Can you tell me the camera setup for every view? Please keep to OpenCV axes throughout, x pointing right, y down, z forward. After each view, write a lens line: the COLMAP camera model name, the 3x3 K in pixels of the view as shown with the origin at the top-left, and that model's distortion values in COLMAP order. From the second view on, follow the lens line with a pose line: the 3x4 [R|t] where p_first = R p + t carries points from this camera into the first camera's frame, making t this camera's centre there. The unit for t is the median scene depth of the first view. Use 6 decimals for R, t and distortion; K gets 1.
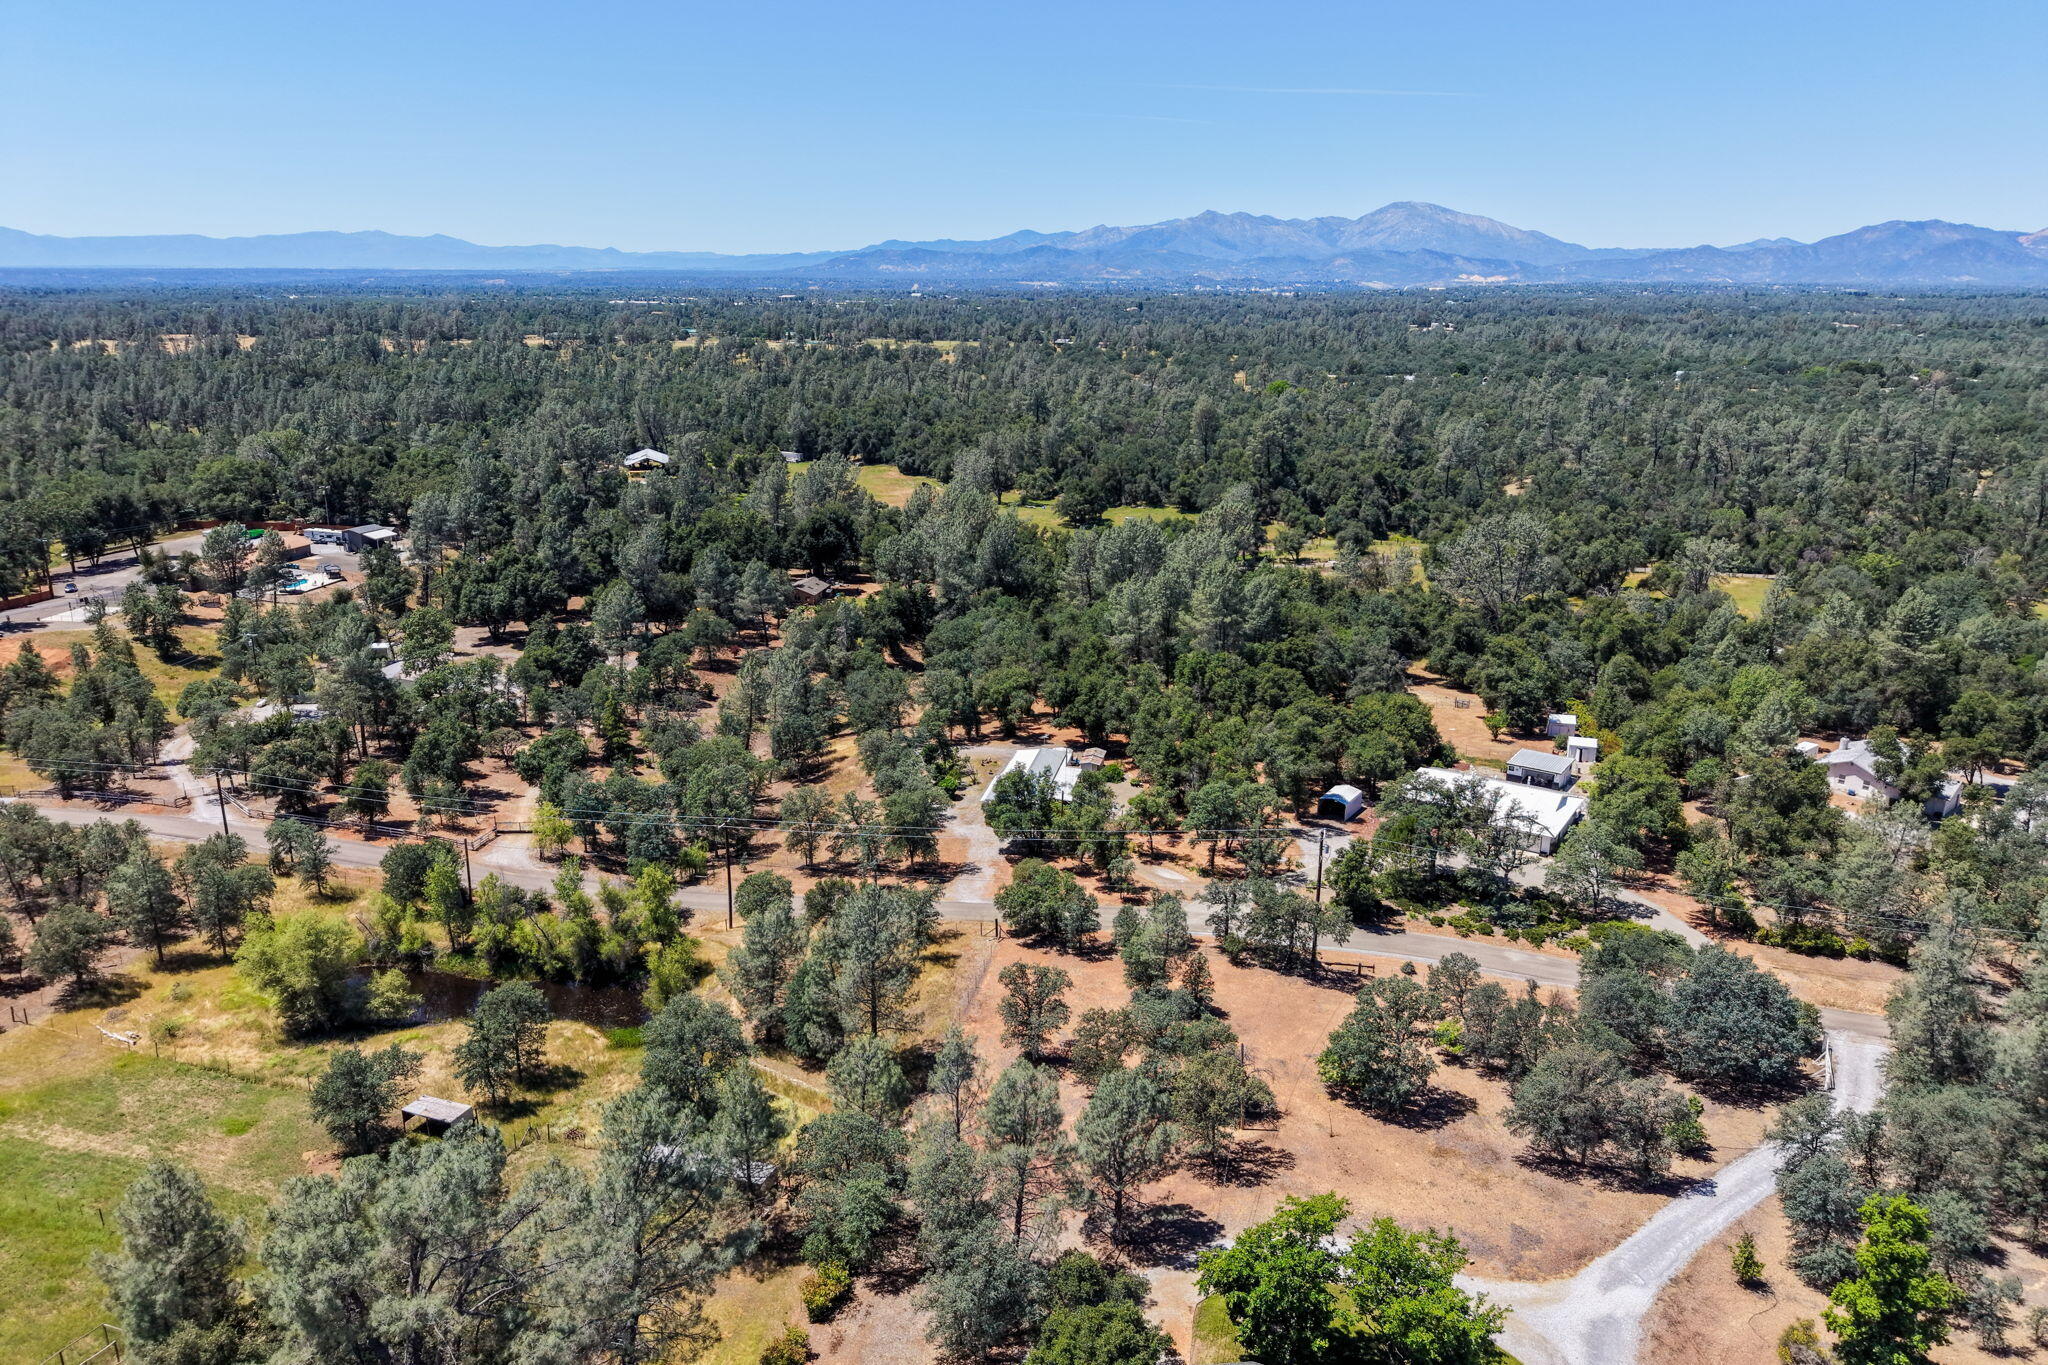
lens RADIAL K [[1375.4, 0, 1024.0], [0, 1375.4, 682.5], [0, 0, 1]] dist [0.004141, -0.001035]
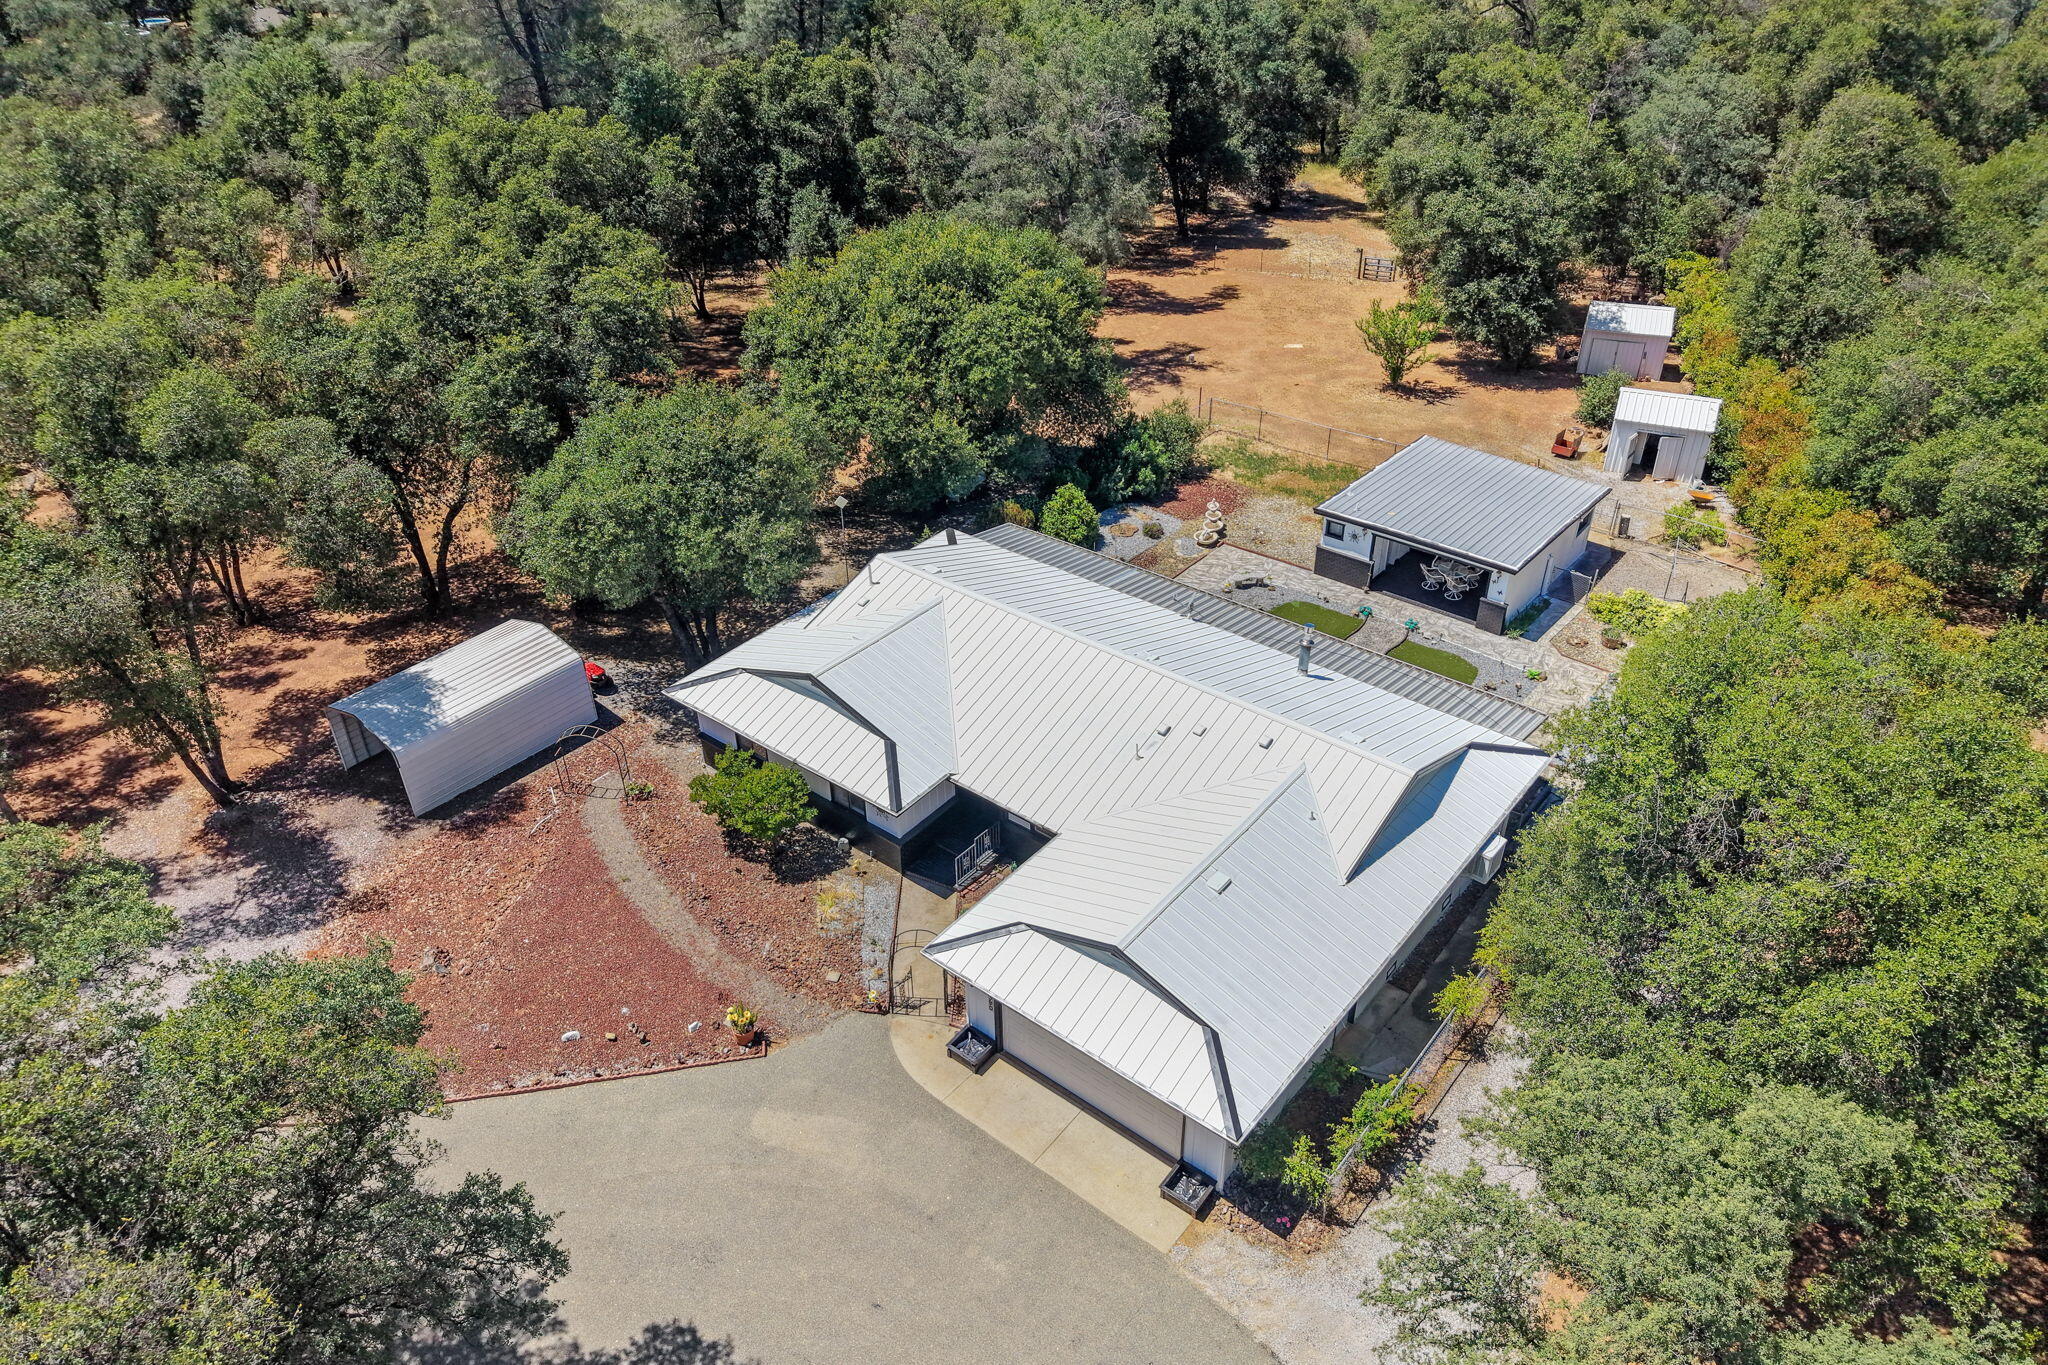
lens RADIAL K [[1375.4, 0, 1024.0], [0, 1375.4, 682.5], [0, 0, 1]] dist [0.004141, -0.001035]
pose [[0.994484, 0.037629, -0.097905, 0.292051], [-0.006413, 0.953498, 0.301330, 0.012119], [0.104691, -0.299040, 0.948480, 0.673262]]
